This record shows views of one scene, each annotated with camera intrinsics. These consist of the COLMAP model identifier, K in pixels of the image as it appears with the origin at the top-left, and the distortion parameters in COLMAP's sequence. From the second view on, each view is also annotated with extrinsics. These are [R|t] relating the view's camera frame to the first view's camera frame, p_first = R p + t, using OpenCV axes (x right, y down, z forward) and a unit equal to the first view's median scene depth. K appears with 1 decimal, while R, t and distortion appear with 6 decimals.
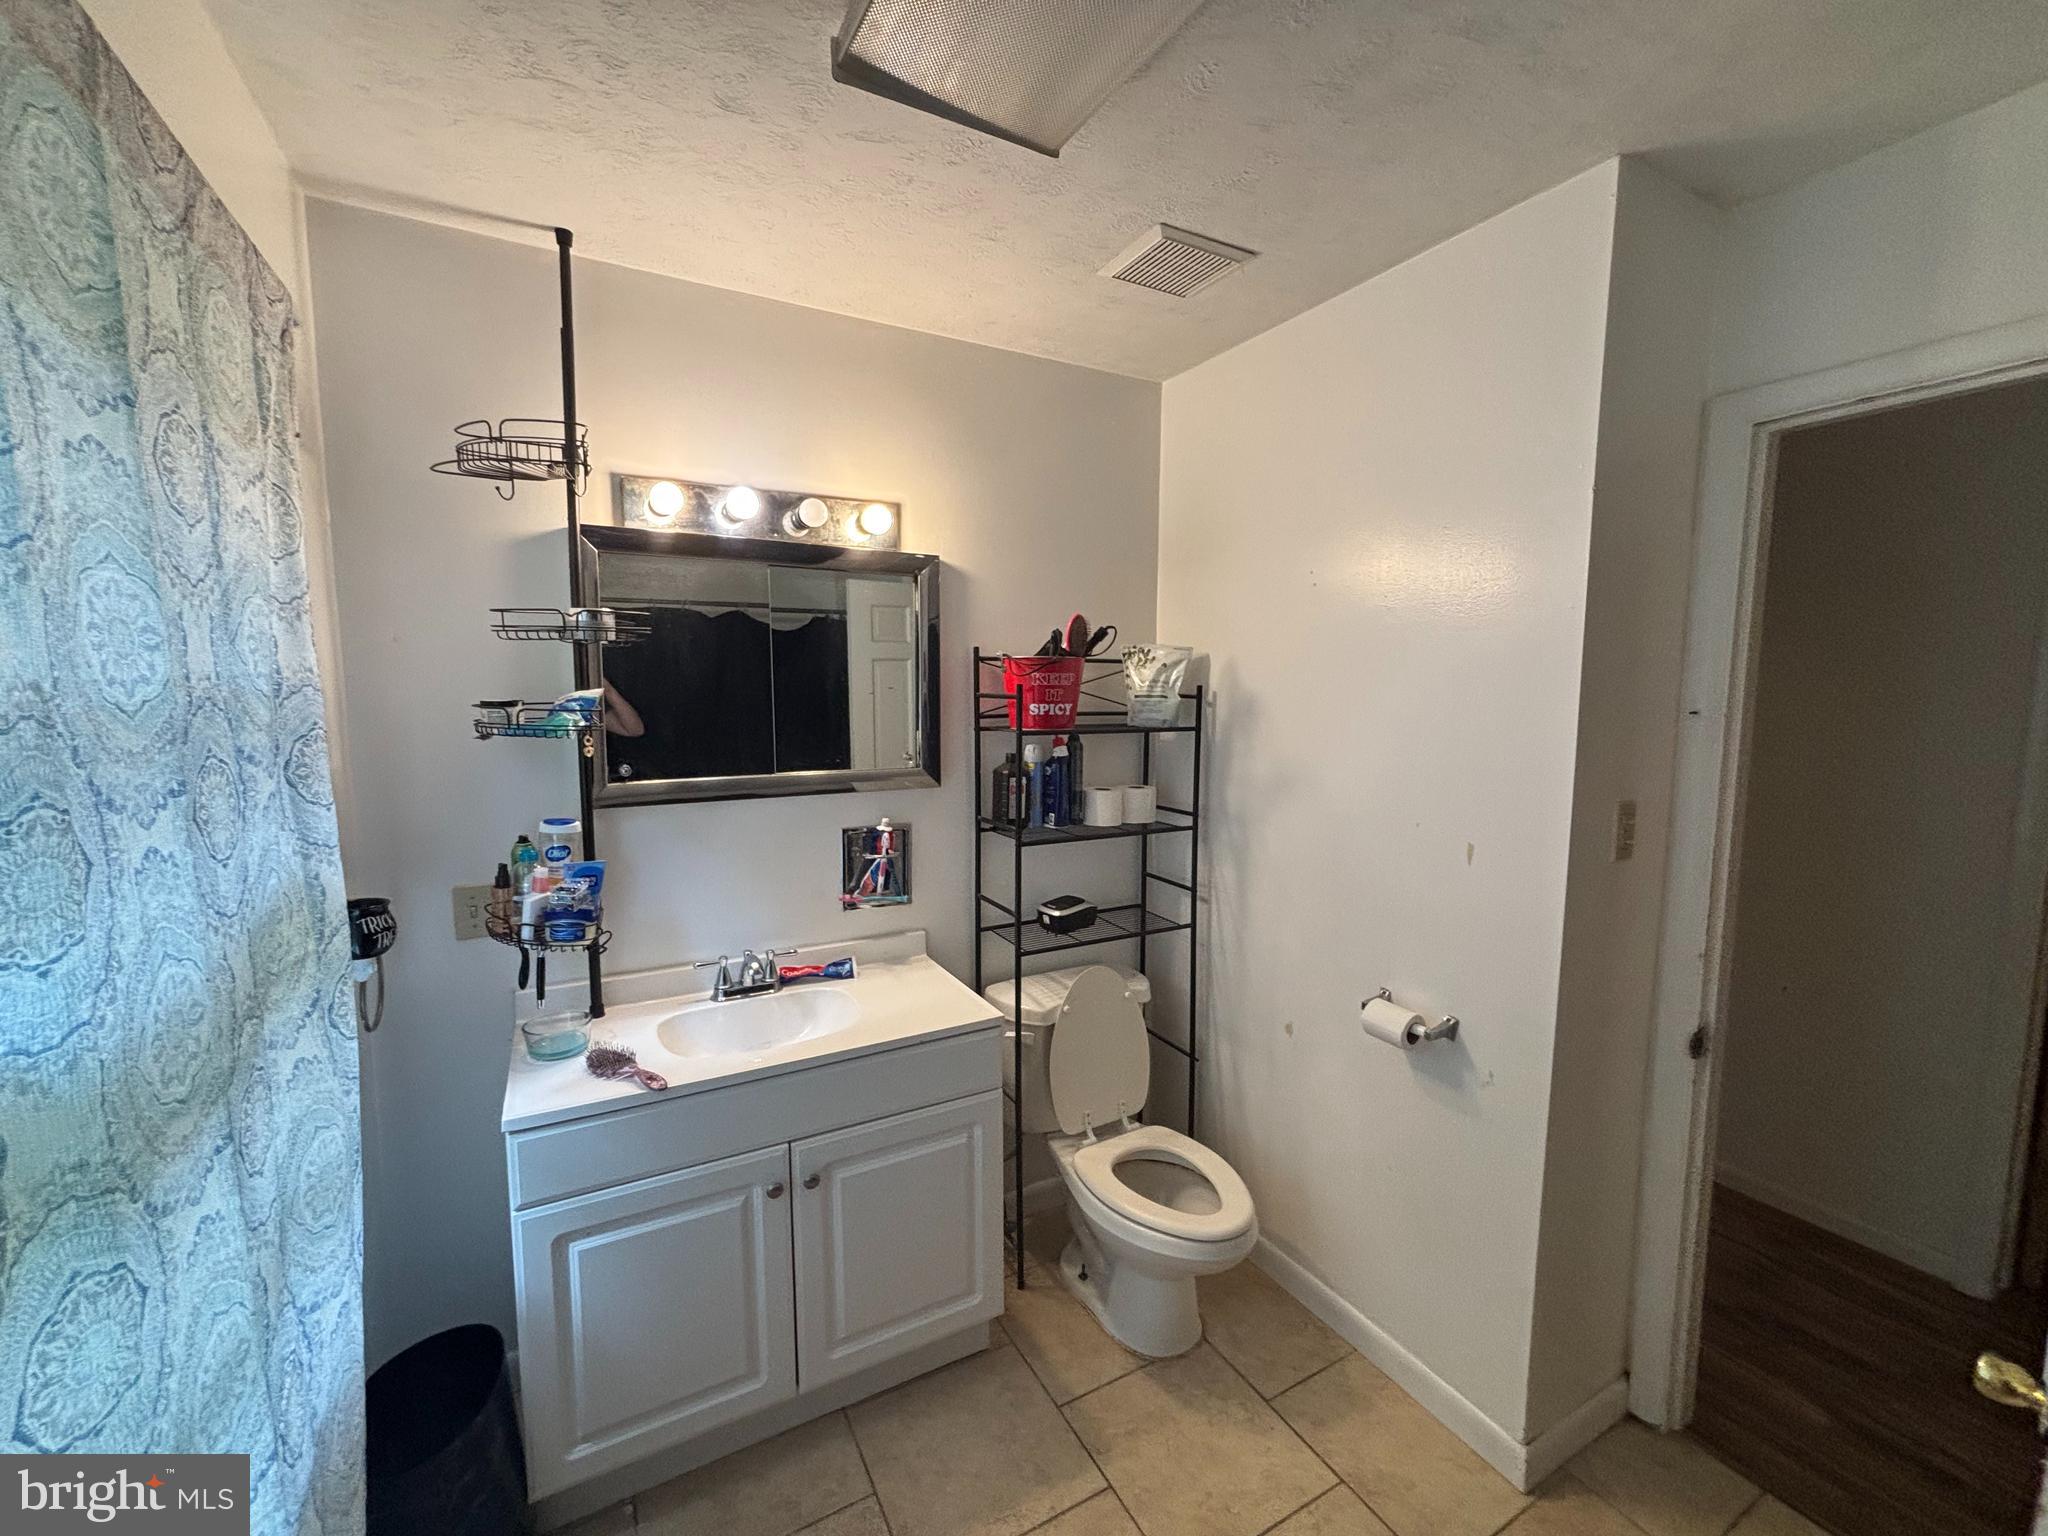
lens RADIAL K [[819.8, 0, 1023.5], [0, 819.8, 764.7], [0, 0, 1]] dist [-0.000609, 0.001117]
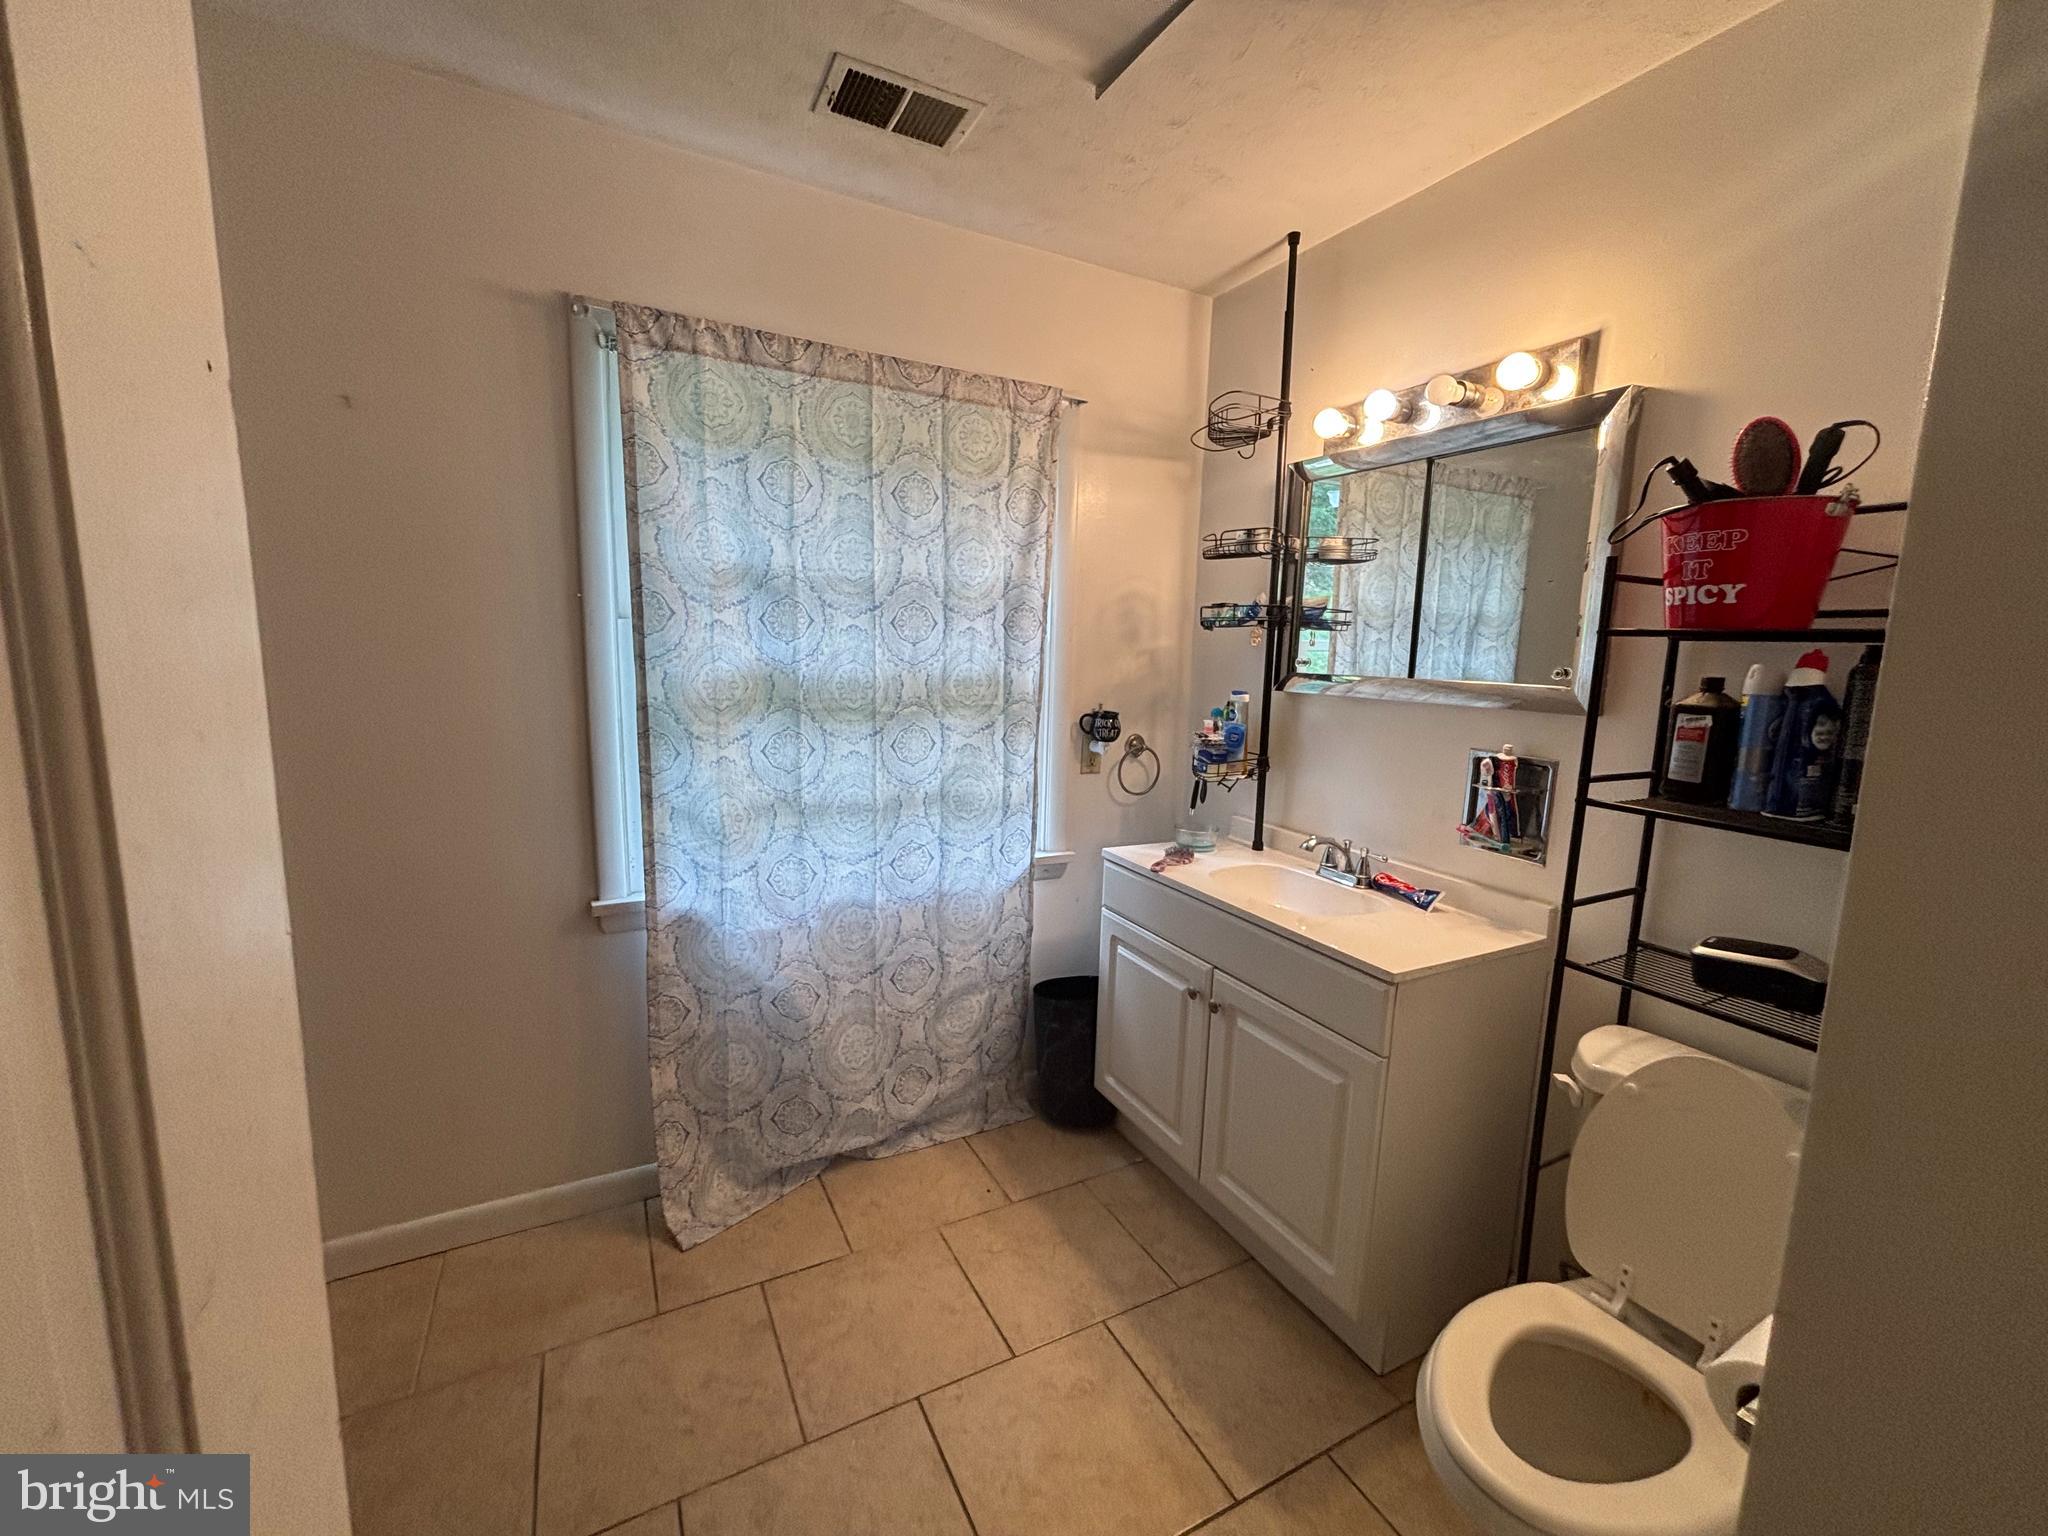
lens RADIAL K [[819.8, 0, 1022.6], [0, 819.8, 765.6], [0, 0, 1]] dist [-0.000609, 0.001117]
pose [[-0.019097, 0.140721, -0.989865, 0.669731], [-0.127625, 0.981603, 0.142009, 0.033224], [0.991639, 0.129044, -0.000786, 0.542048]]
